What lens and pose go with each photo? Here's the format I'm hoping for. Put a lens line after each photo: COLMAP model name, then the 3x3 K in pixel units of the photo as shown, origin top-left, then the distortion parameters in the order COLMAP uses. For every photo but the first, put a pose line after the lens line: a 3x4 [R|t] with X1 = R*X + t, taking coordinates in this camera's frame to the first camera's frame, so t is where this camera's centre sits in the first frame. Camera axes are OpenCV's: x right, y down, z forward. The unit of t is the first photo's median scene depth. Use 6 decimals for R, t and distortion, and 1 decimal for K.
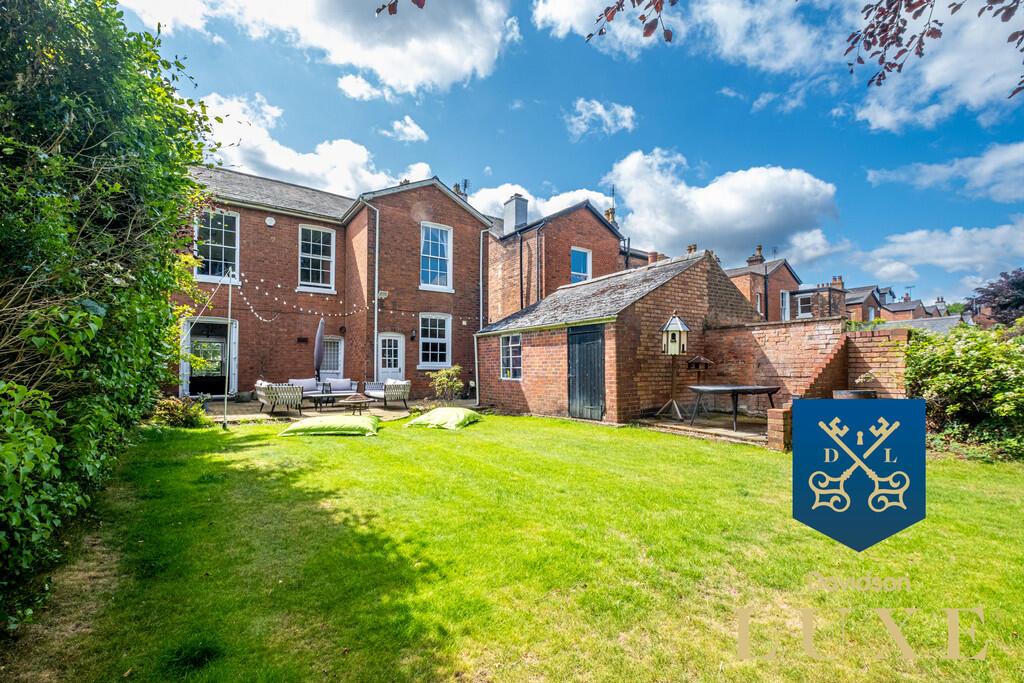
lens RADIAL K [[460.2, 0, 520.4], [0, 460.2, 360.9], [0, 0, 1]] dist [0.008917, -0.000580]
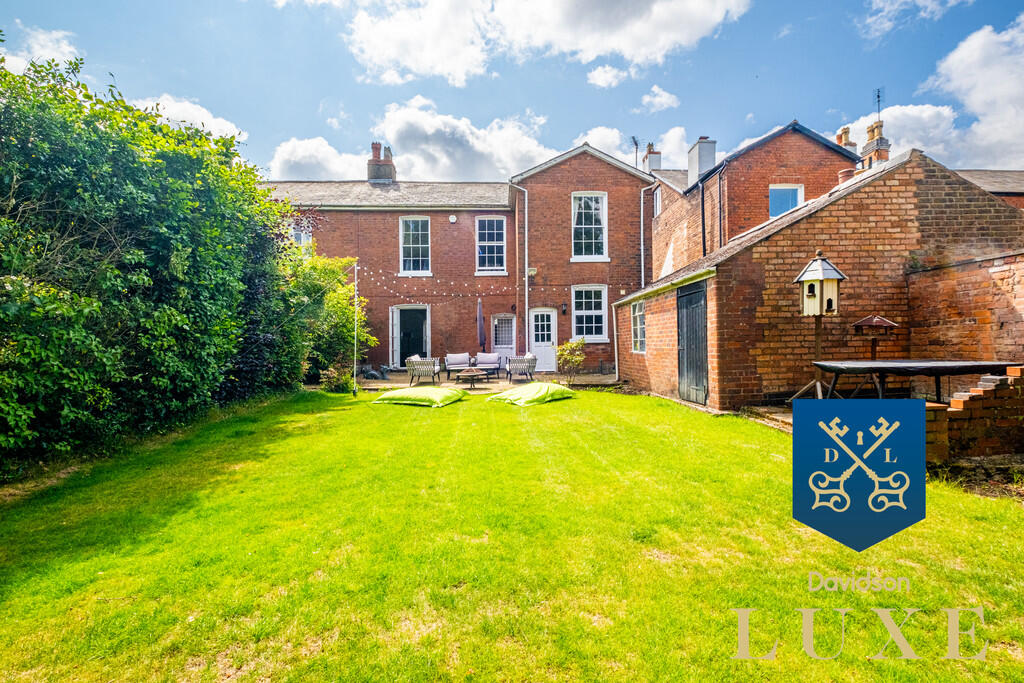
lens RADIAL K [[451.2, 0, 511.5], [0, 451.2, 341.9], [0, 0, 1]] dist [0.000434, 0.000137]
pose [[0.836584, -0.020082, -0.547470, 0.201469], [0.028975, 0.999551, 0.007612, 0.004934], [0.547071, -0.022231, 0.836791, 0.119558]]
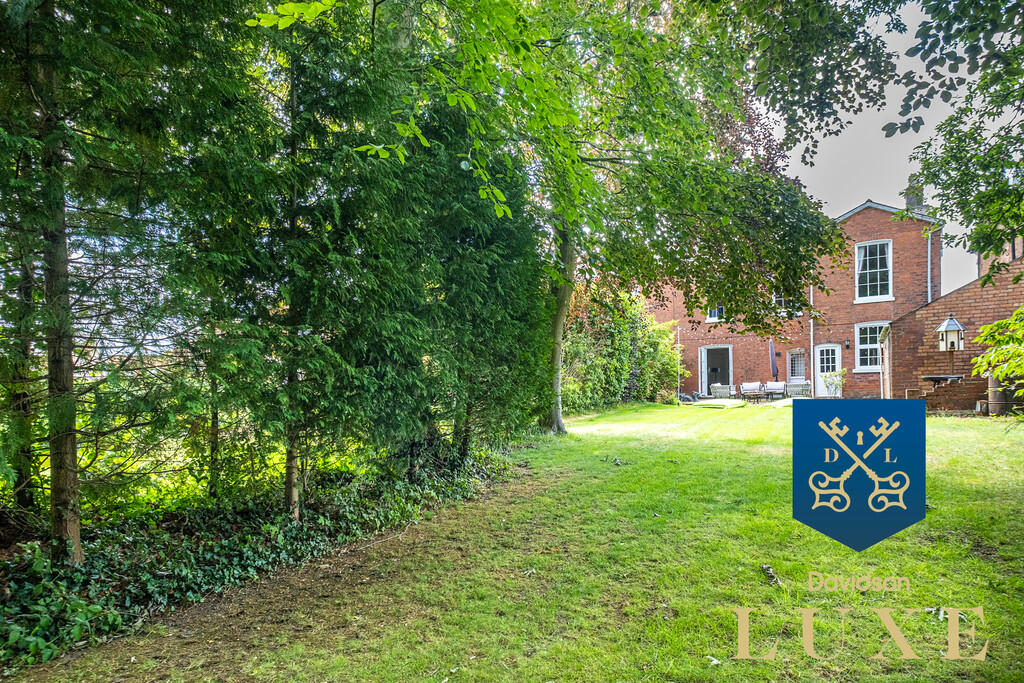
lens RADIAL K [[573.5, 0, 522.6], [0, 573.5, 390.7], [0, 0, 1]] dist [-0.000083, -0.000061]
pose [[0.419082, -0.014865, -0.907827, 0.746196], [0.042928, 0.999072, 0.003459, 0.023075], [0.906933, -0.040421, 0.419331, -0.376811]]
